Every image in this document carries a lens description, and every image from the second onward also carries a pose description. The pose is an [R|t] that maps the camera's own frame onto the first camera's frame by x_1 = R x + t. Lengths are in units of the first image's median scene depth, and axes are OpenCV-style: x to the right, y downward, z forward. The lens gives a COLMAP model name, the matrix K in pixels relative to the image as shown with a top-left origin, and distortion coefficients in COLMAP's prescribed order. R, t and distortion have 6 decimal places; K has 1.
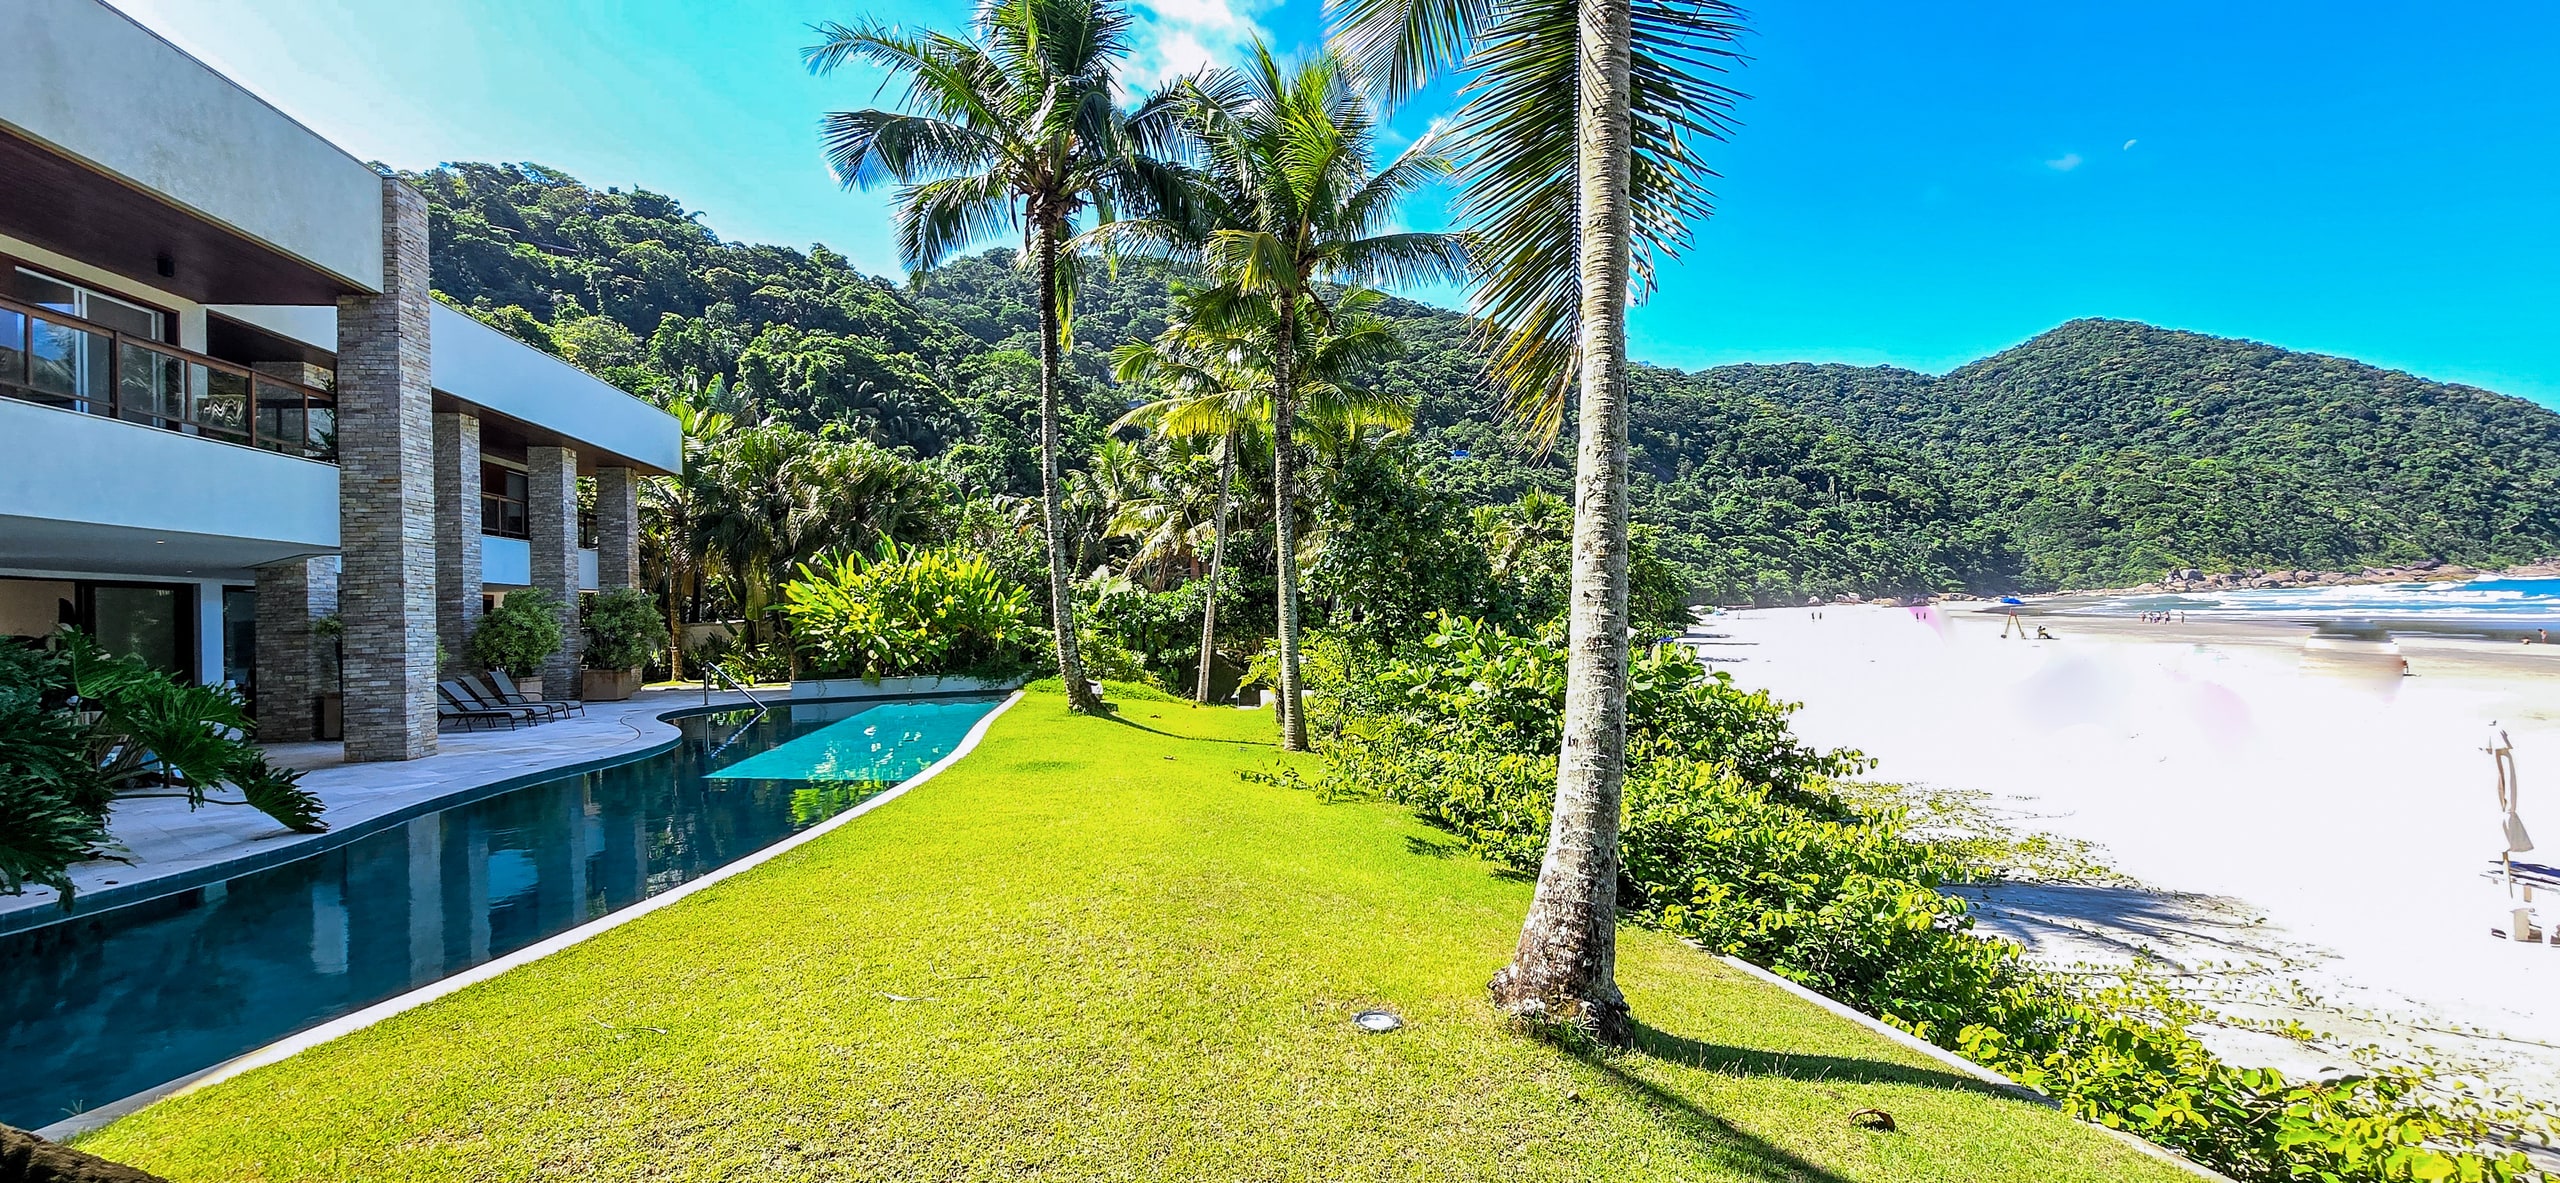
lens RADIAL K [[1048.3, 0, 1275.3], [0, 1048.3, 592.3], [0, 0, 1]] dist [-0.001766, -0.000738]
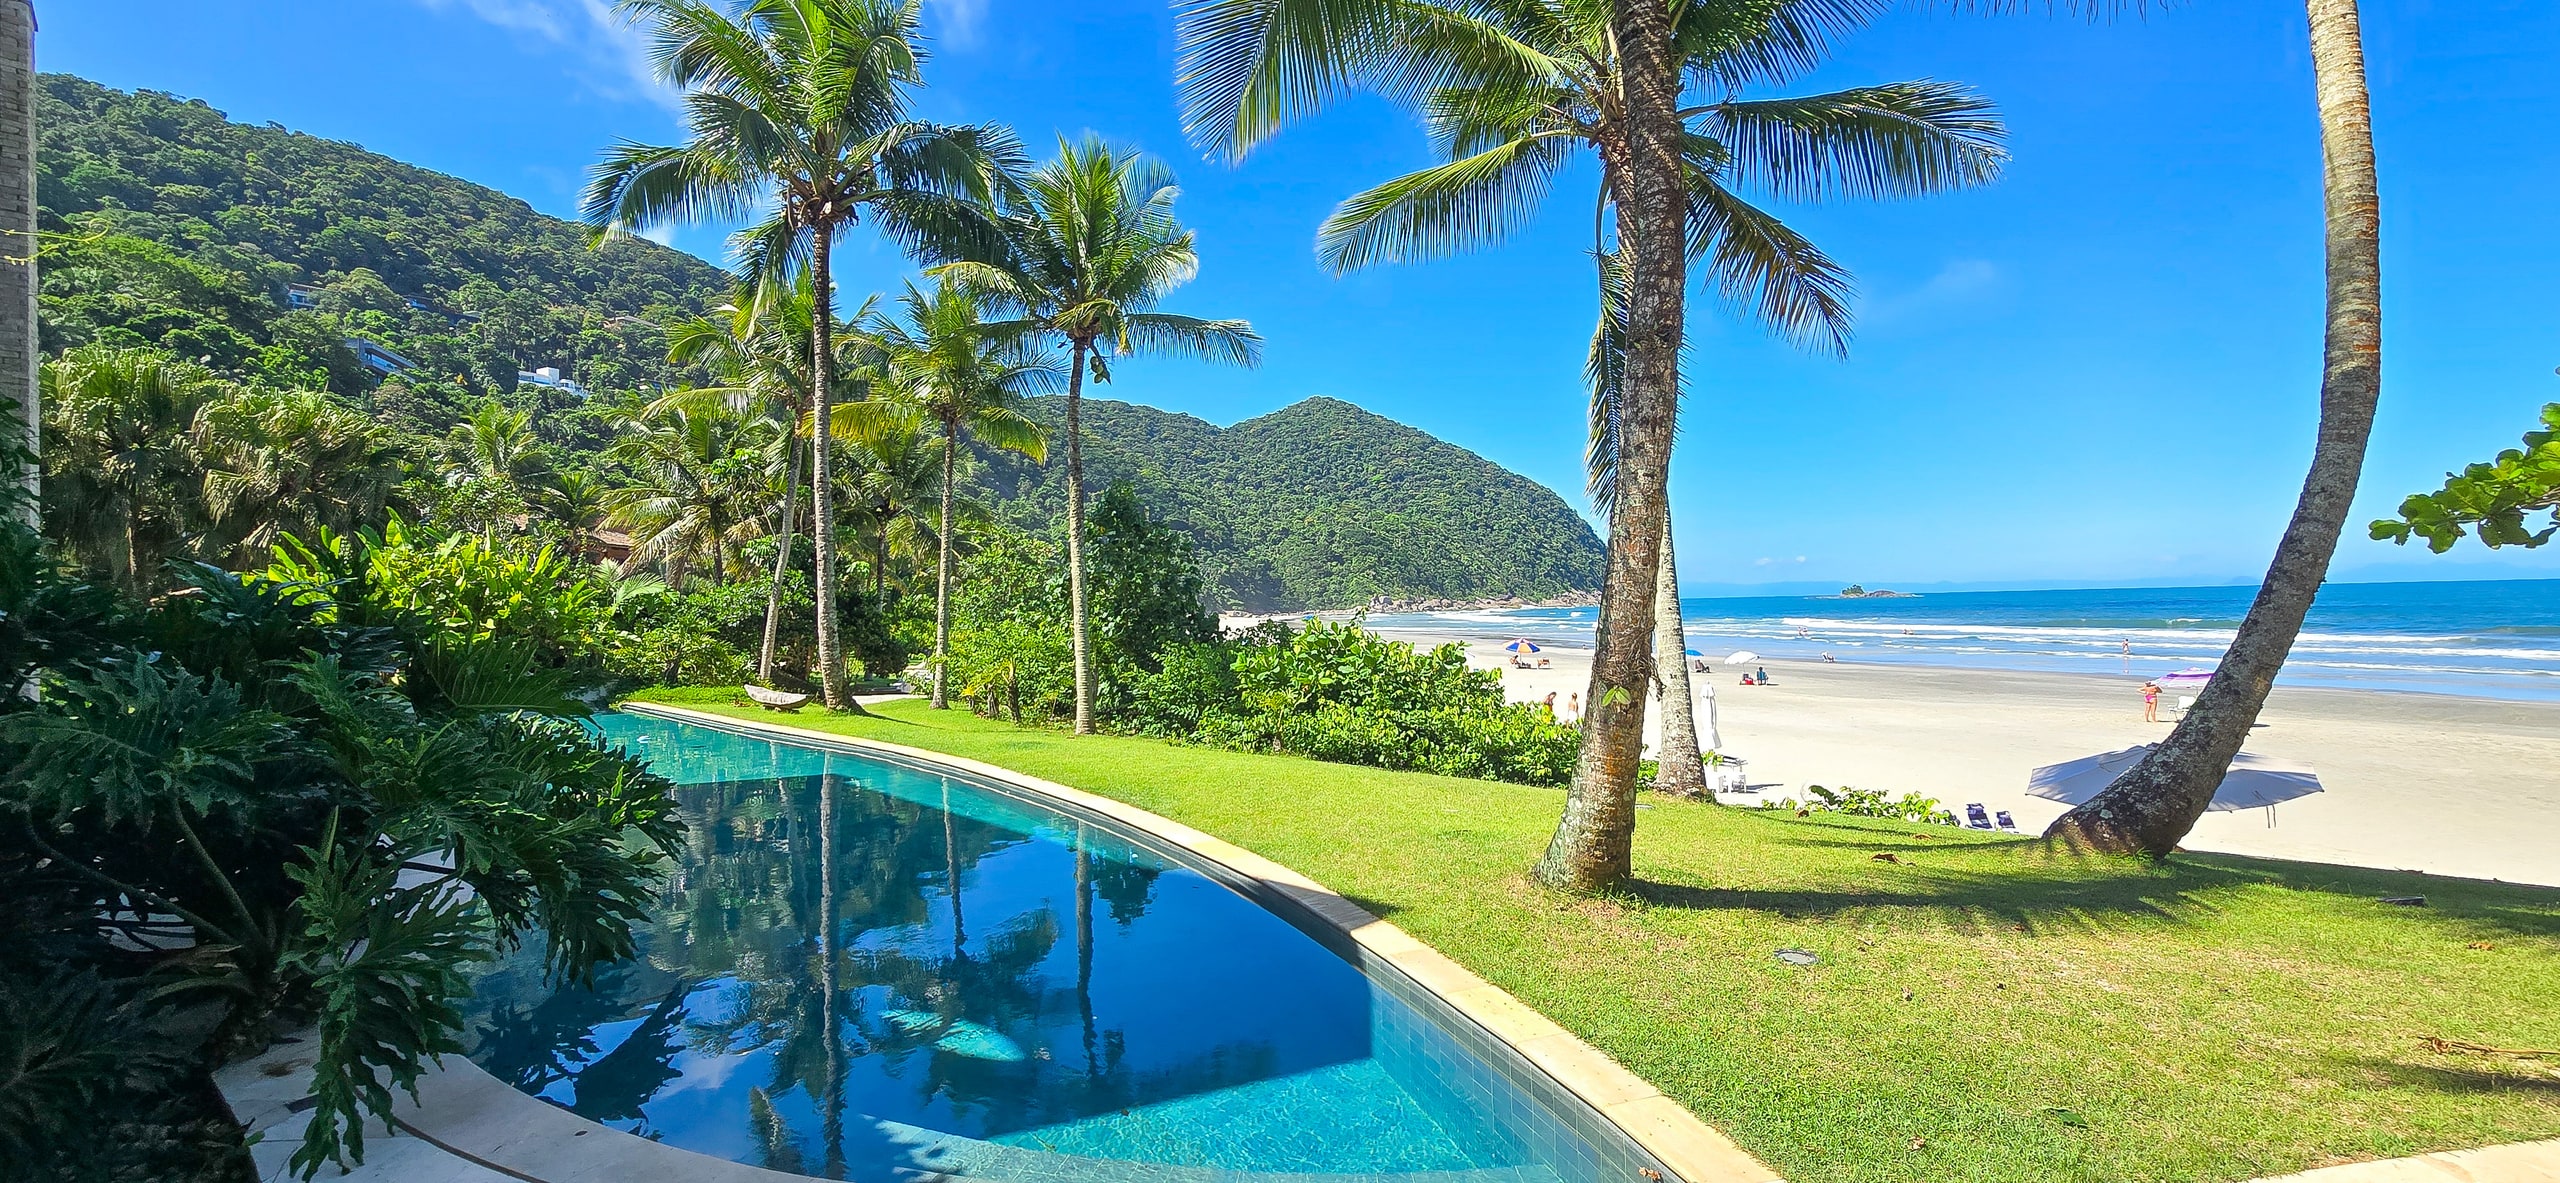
lens RADIAL K [[1049.8, 0, 1273.3], [0, 1049.8, 594.0], [0, 0, 1]] dist [-0.002755, -0.000234]
pose [[0.813268, 0.027383, 0.581245, -0.249452], [-0.021956, 0.999625, -0.016372, 0.003215], [-0.581475, 0.000553, 0.813564, -0.041085]]
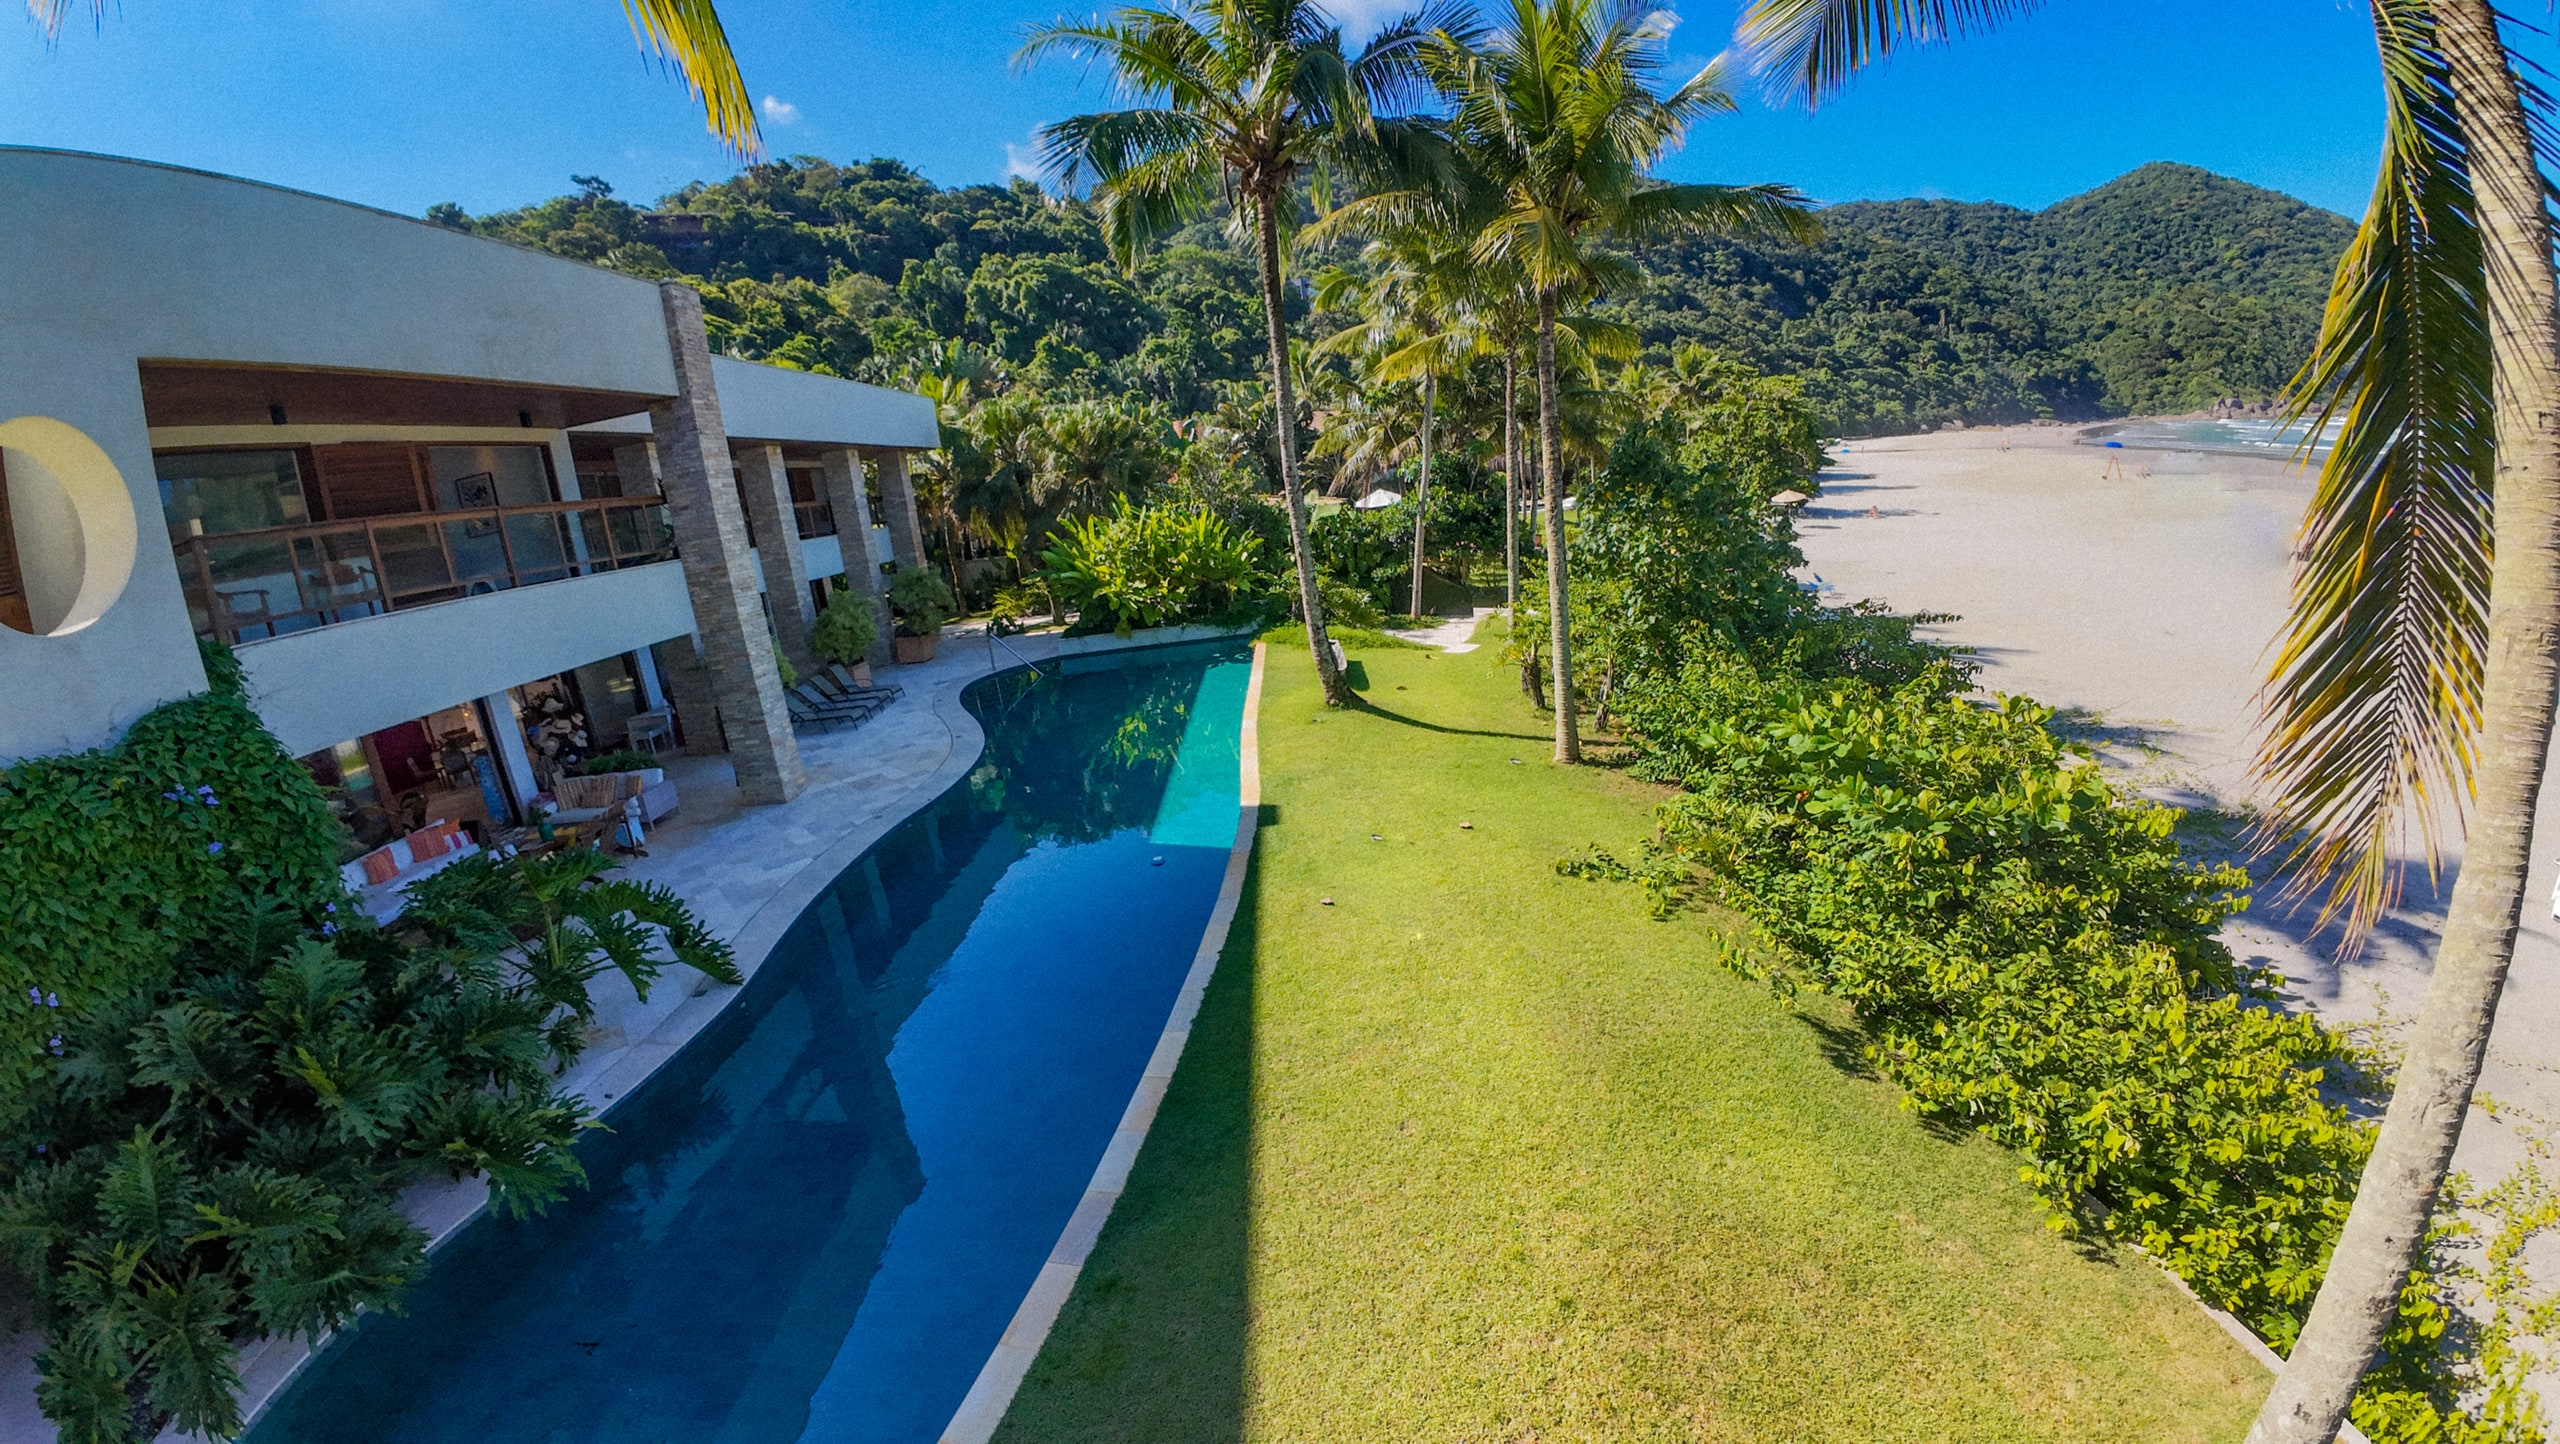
lens RADIAL K [[889.3, 0, 1276.1], [0, 889.3, 708.3], [0, 0, 1]] dist [-0.126259, 0.015854]
pose [[0.983152, -0.028717, -0.180522, -0.049021], [0.079715, 0.956083, 0.282048, -0.075533], [0.164495, -0.291686, 0.942264, 0.097487]]
